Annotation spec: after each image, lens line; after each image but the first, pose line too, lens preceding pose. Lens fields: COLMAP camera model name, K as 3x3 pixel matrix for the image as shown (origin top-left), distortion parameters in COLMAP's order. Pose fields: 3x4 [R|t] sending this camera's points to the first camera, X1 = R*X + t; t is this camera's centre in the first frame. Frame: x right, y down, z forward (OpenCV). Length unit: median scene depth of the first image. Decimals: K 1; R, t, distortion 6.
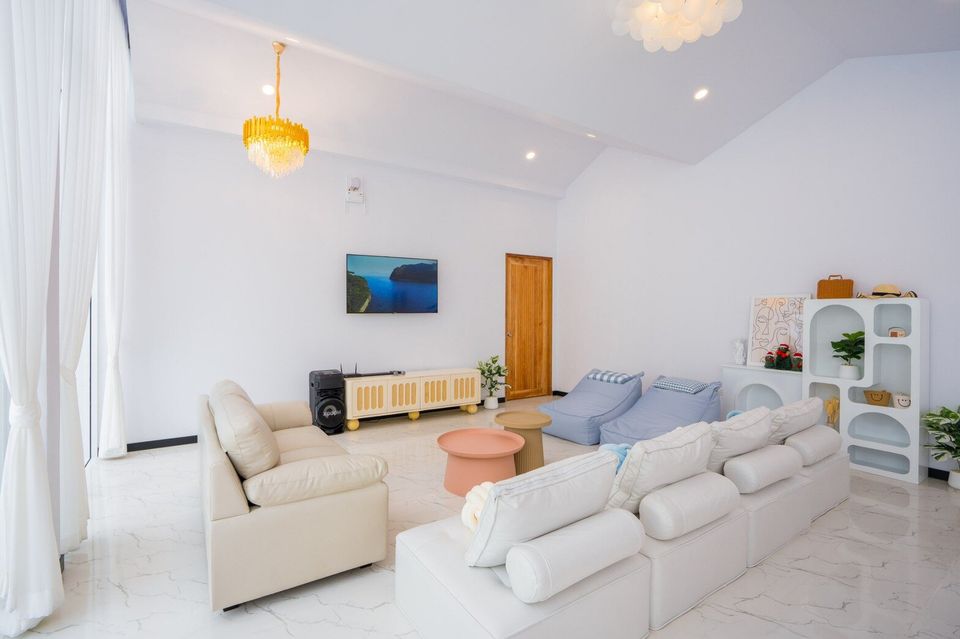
lens RADIAL K [[451.7, 0, 474.7], [0, 451.7, 314.0], [0, 0, 1]] dist [-0.015143, 0.001769]
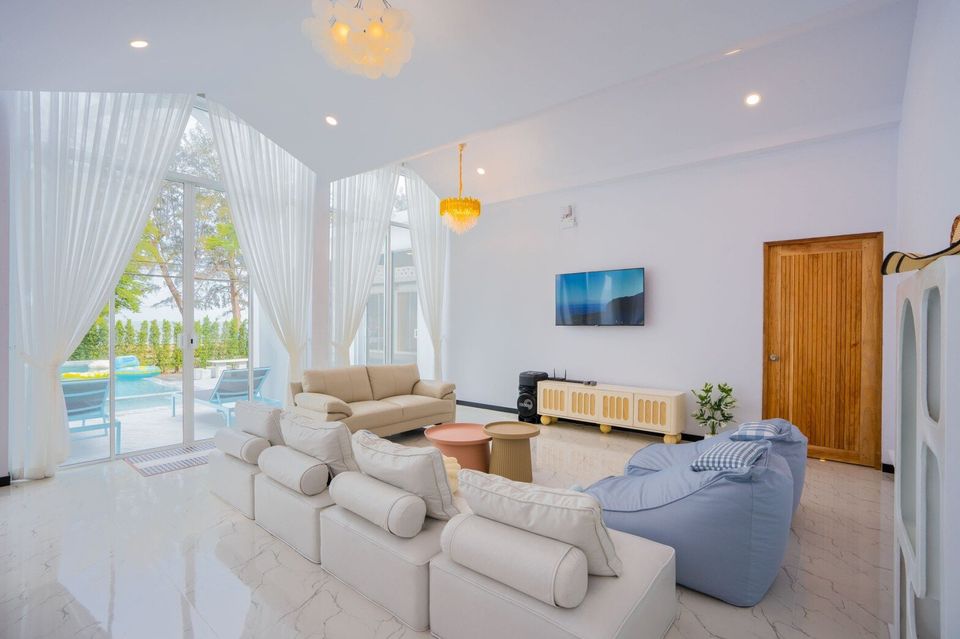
lens RADIAL K [[451.7, 0, 482.1], [0, 451.7, 323.8], [0, 0, 1]] dist [-0.015143, 0.001769]
pose [[0.309798, -0.005603, -0.950786, 0.684360], [-0.014182, 0.999844, -0.010513, 0.008147], [0.950697, 0.016741, 0.309670, 0.407293]]
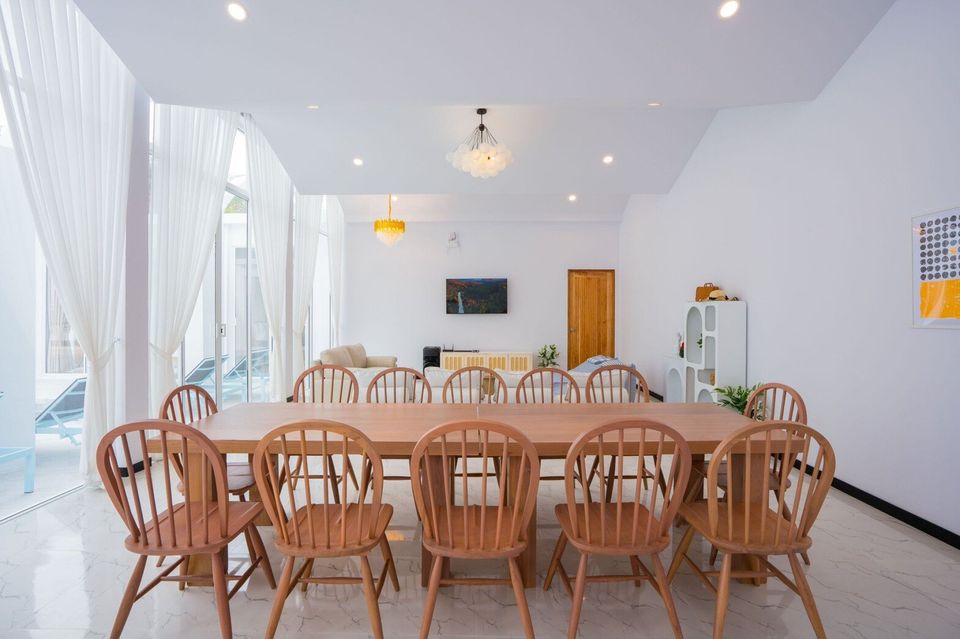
lens RADIAL K [[451.7, 0, 479.2], [0, 451.7, 311.2], [0, 0, 1]] dist [-0.015143, 0.001769]
pose [[0.823095, -0.006550, -0.567866, 0.699267], [-0.001145, 0.999912, -0.013194, 0.009671], [0.567903, 0.011510, 0.823015, -0.294889]]
